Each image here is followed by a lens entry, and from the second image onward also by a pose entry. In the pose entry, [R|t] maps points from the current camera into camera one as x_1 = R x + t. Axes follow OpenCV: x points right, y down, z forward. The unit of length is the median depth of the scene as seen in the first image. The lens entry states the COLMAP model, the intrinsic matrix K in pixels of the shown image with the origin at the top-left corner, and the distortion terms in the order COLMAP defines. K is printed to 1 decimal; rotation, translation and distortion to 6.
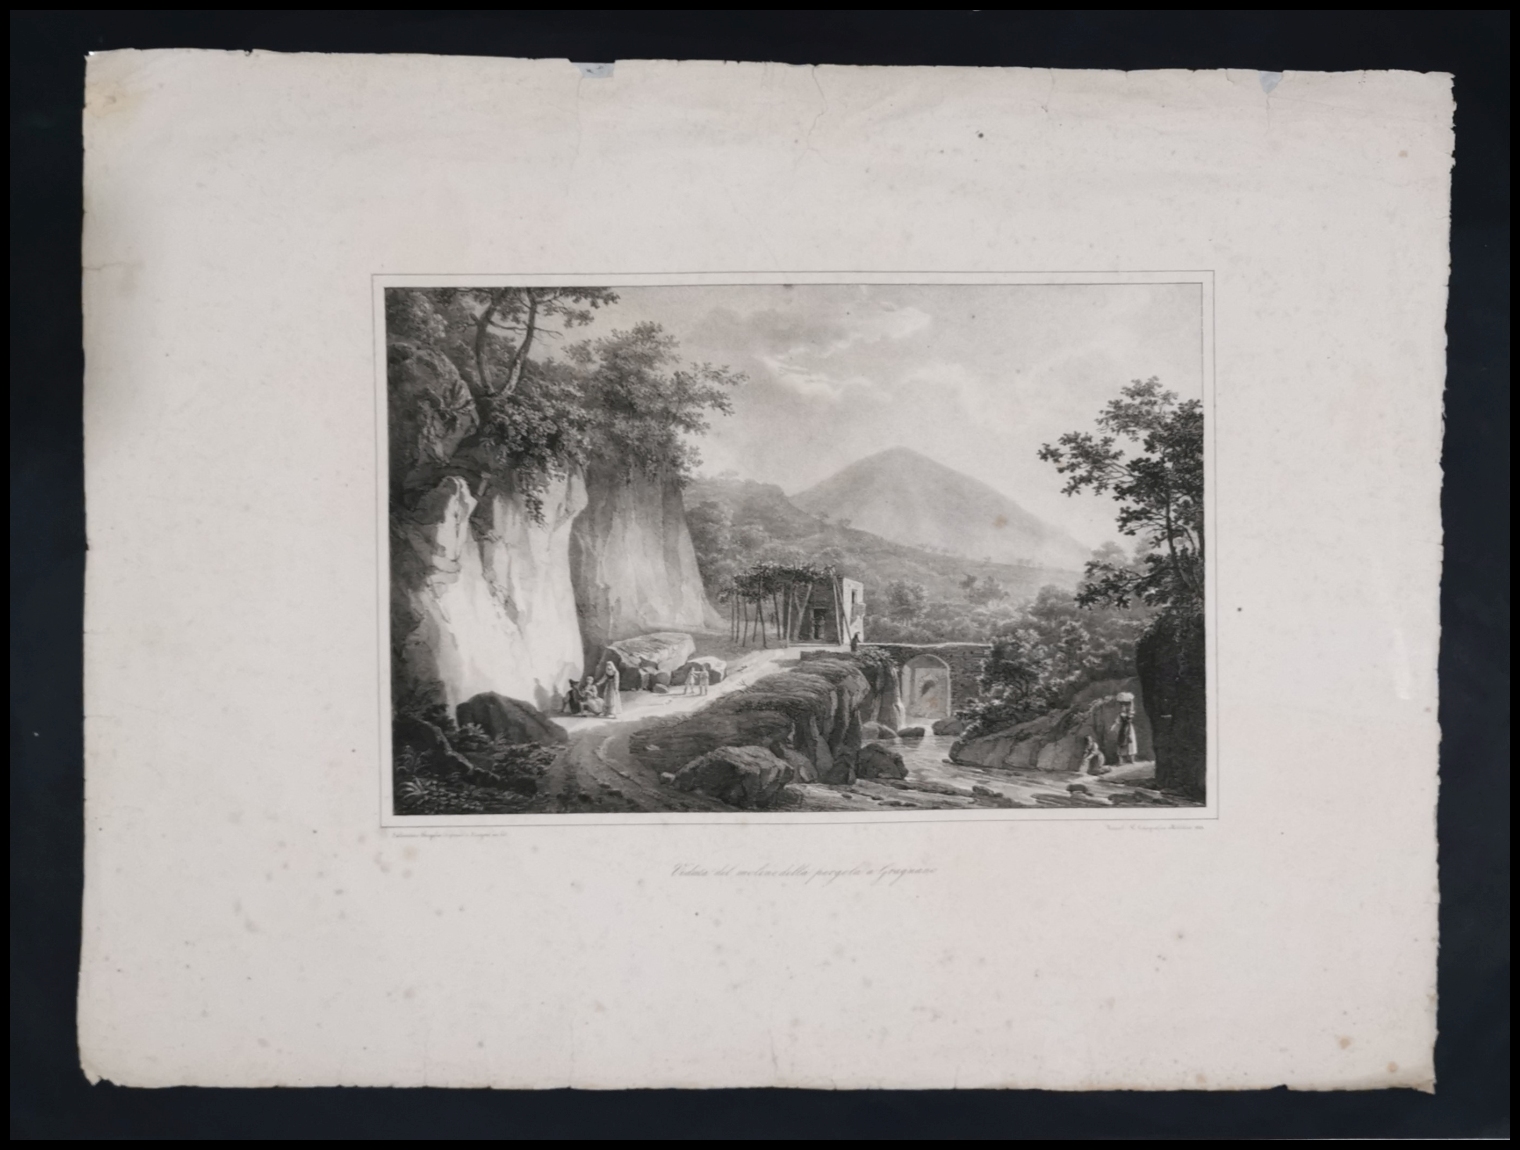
lens RADIAL K [[1203.9, 0, 763.8], [0, 1203.9, 569.2], [0, 0, 1]] dist [0.010134, 0.000883]
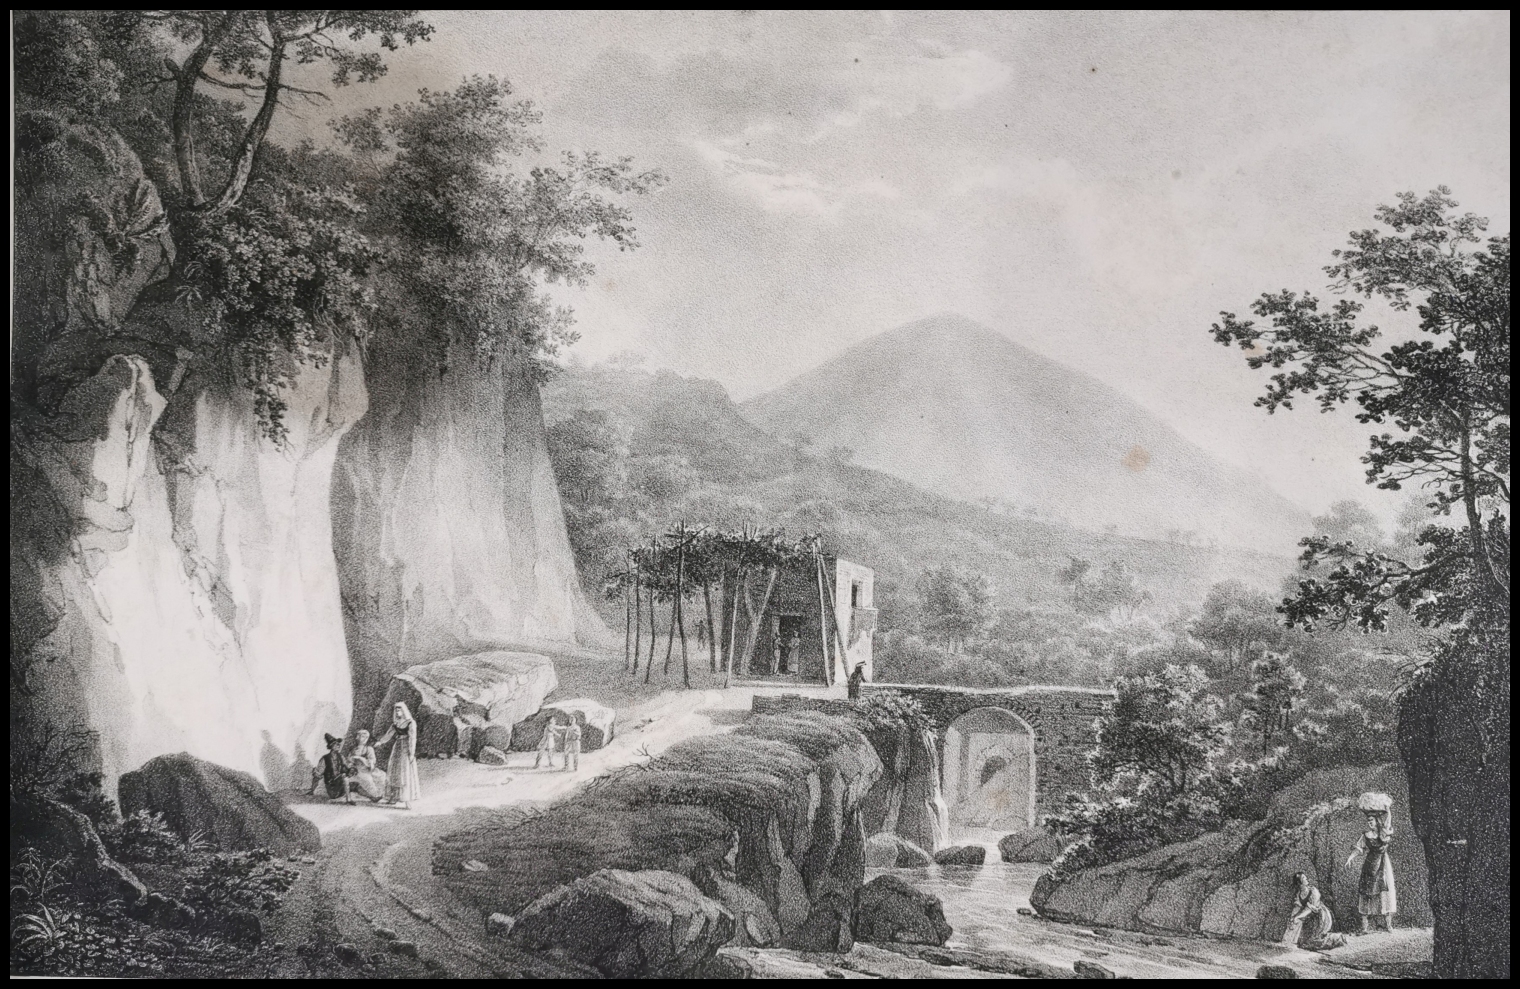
lens RADIAL K [[1193.7, 0, 757.0], [0, 1193.7, 501.1], [0, 0, 1]] dist [0.000571, -0.000554]
pose [[0.999695, 0.021501, -0.012142, 0.036651], [-0.021592, 0.999739, -0.007428, -0.013316], [0.011979, 0.007688, 0.999899, 0.472234]]
